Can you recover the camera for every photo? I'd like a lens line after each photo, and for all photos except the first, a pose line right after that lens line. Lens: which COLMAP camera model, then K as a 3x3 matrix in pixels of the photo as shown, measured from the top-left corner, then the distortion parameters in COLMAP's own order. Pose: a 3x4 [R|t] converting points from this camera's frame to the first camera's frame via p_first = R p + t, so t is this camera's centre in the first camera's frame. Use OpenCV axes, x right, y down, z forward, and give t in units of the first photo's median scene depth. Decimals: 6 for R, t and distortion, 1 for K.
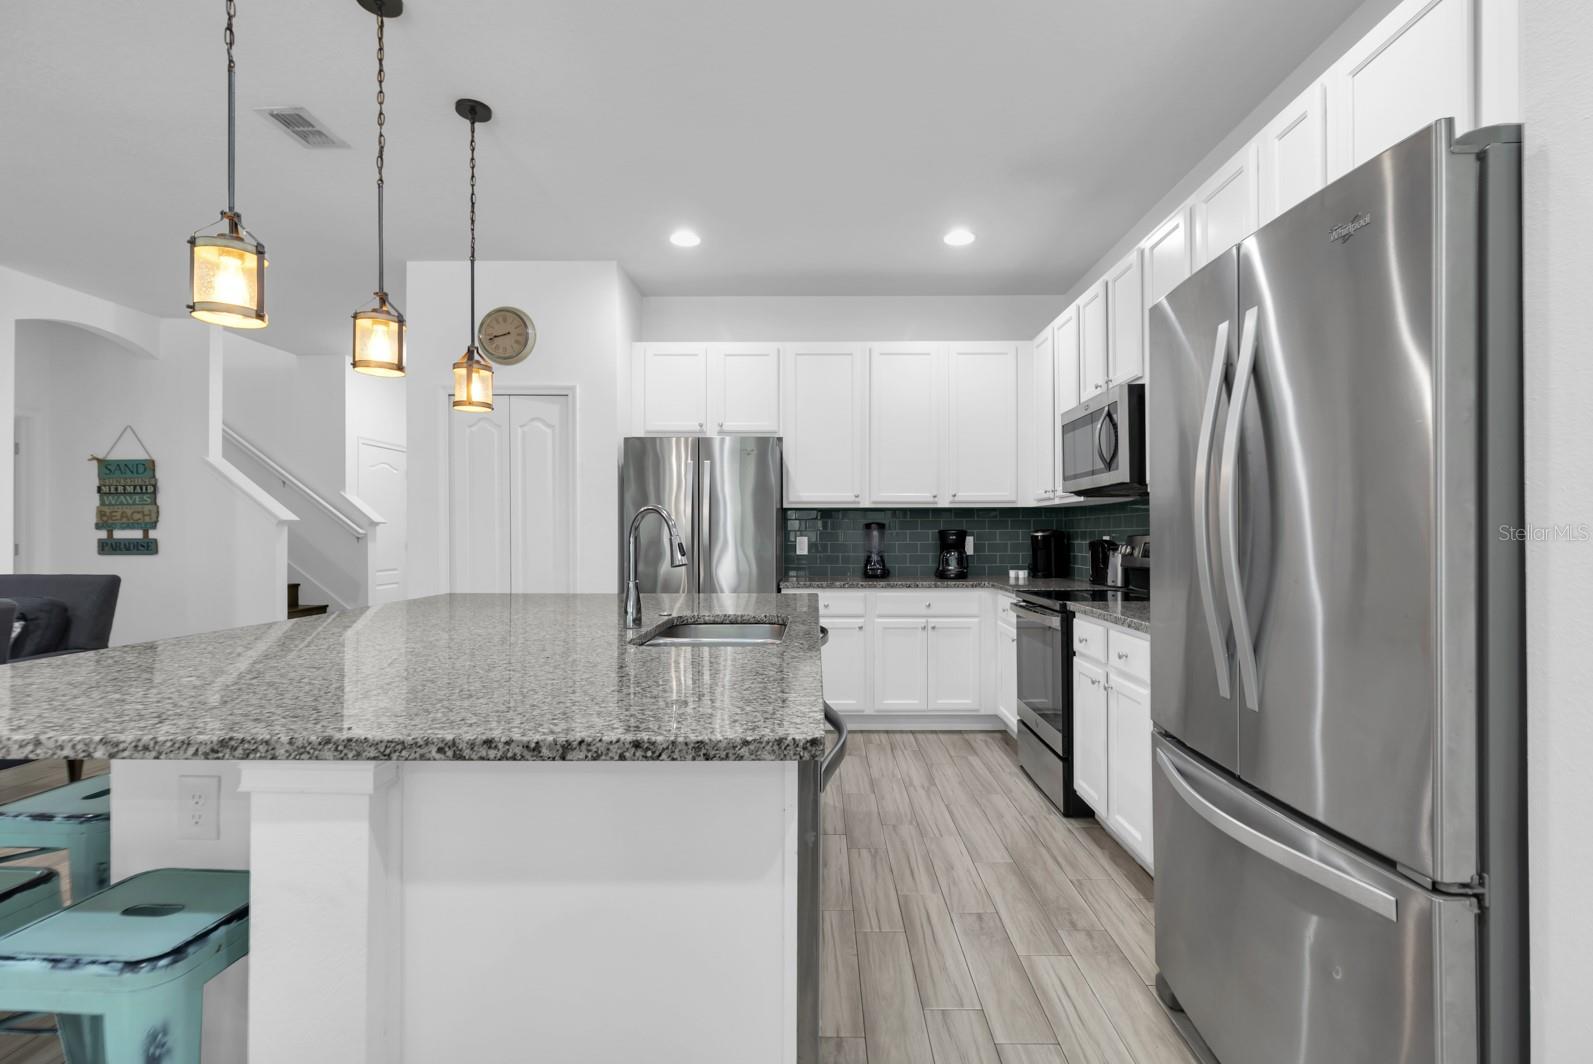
lens RADIAL K [[748.2, 0, 804.2], [0, 748.2, 535.8], [0, 0, 1]] dist [0.003612, 0.000001]
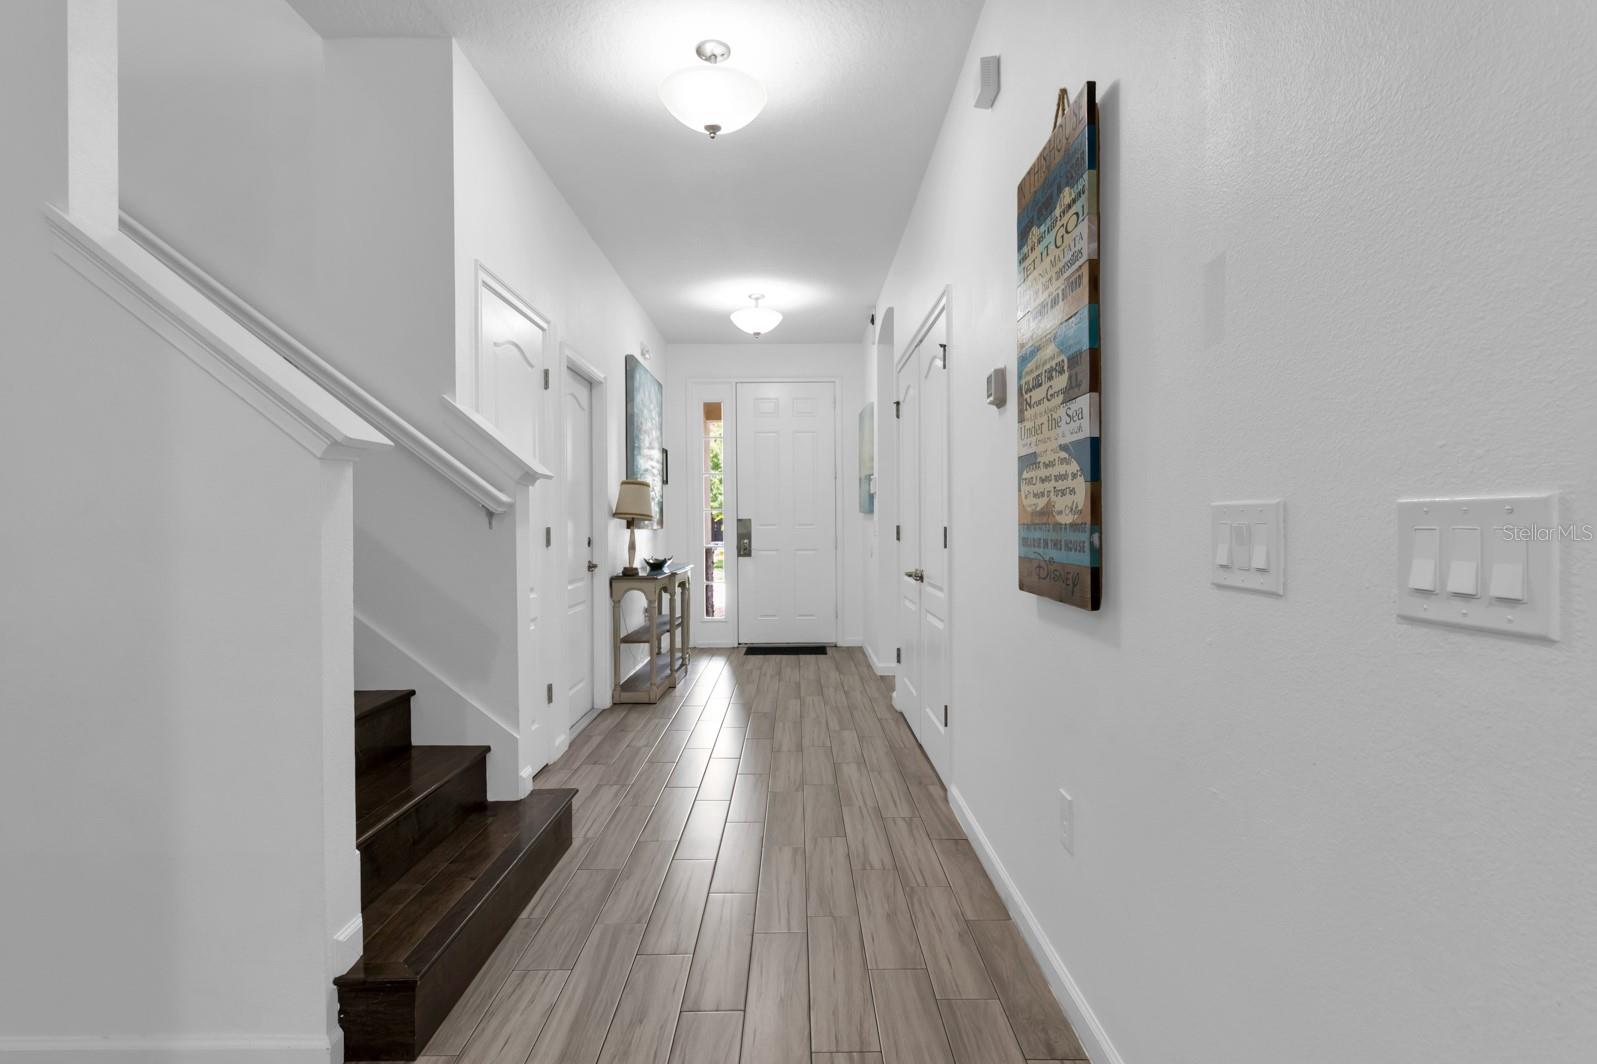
lens RADIAL K [[758.3, 0, 796.7], [0, 758.3, 539.2], [0, 0, 1]] dist [0.002602, 0.000316]
pose [[0.998901, 0.000558, 0.046865, -0.682656], [-0.001705, 0.999700, 0.024427, 0.009745], [-0.046838, -0.024480, 0.998603, 0.899771]]
